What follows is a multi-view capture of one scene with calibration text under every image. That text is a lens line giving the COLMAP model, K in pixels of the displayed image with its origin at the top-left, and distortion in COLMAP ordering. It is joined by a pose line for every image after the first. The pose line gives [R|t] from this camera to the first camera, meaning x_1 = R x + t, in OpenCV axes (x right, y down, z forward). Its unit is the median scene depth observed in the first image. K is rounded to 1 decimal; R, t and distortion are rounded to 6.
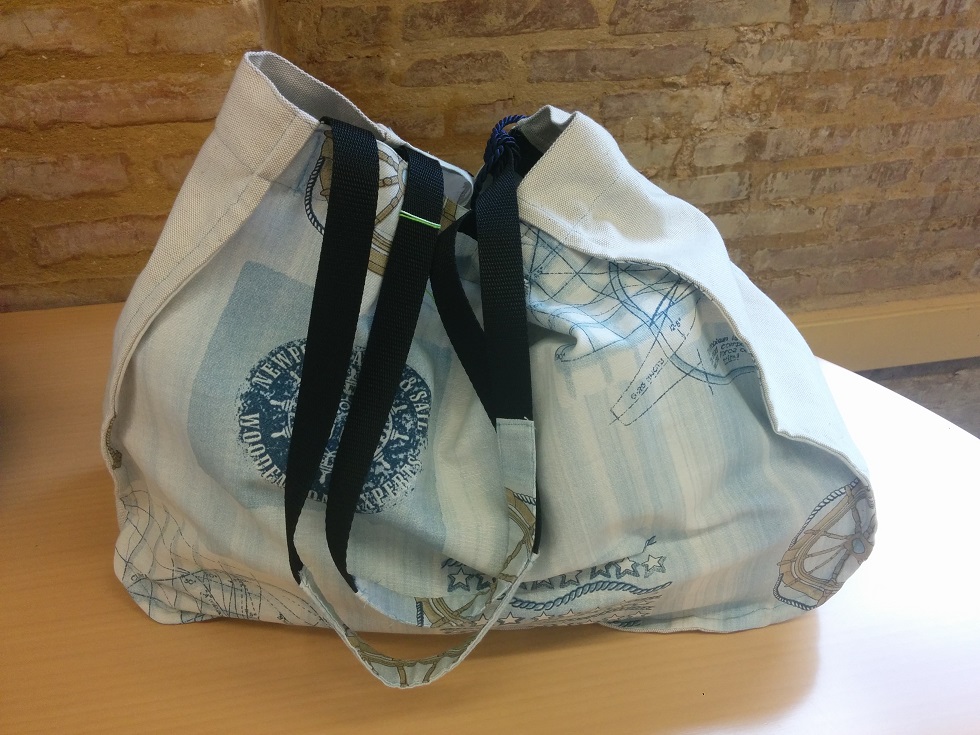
lens RADIAL K [[862.3, 0, 493.4], [0, 862.3, 371.6], [0, 0, 1]] dist [0.063905, -0.104521]
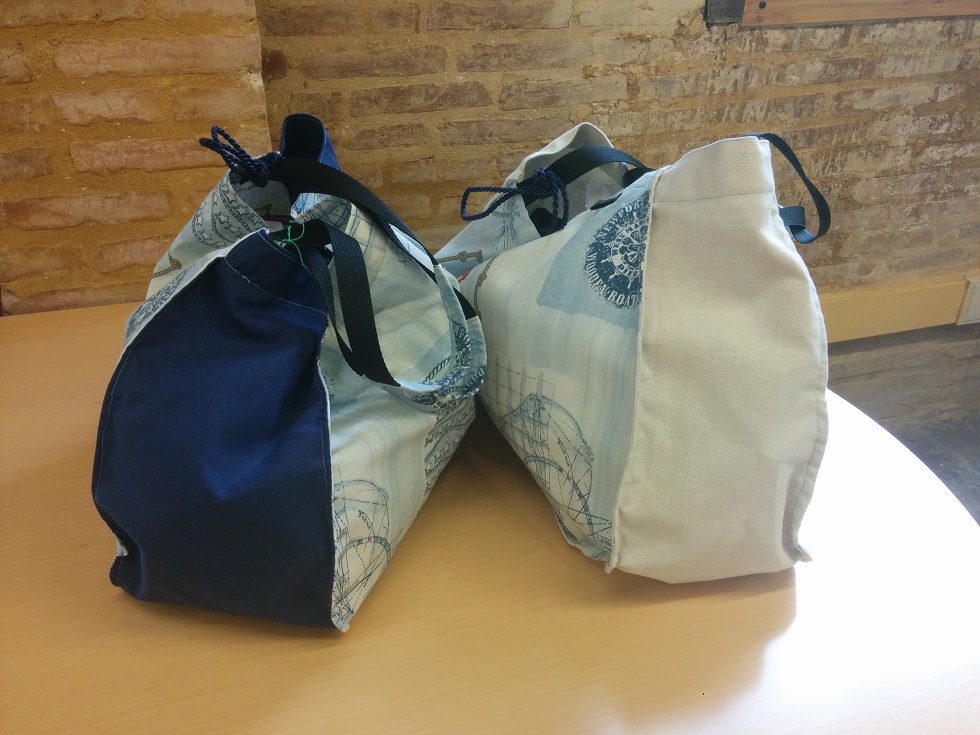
lens RADIAL K [[862.3, 0, 492.1], [0, 862.3, 371.4], [0, 0, 1]] dist [0.063905, -0.104521]
pose [[0.993637, -0.053933, 0.098875, -0.038412], [0.064337, 0.992363, -0.105241, 0.172460], [-0.092444, 0.110932, 0.989519, -0.323464]]
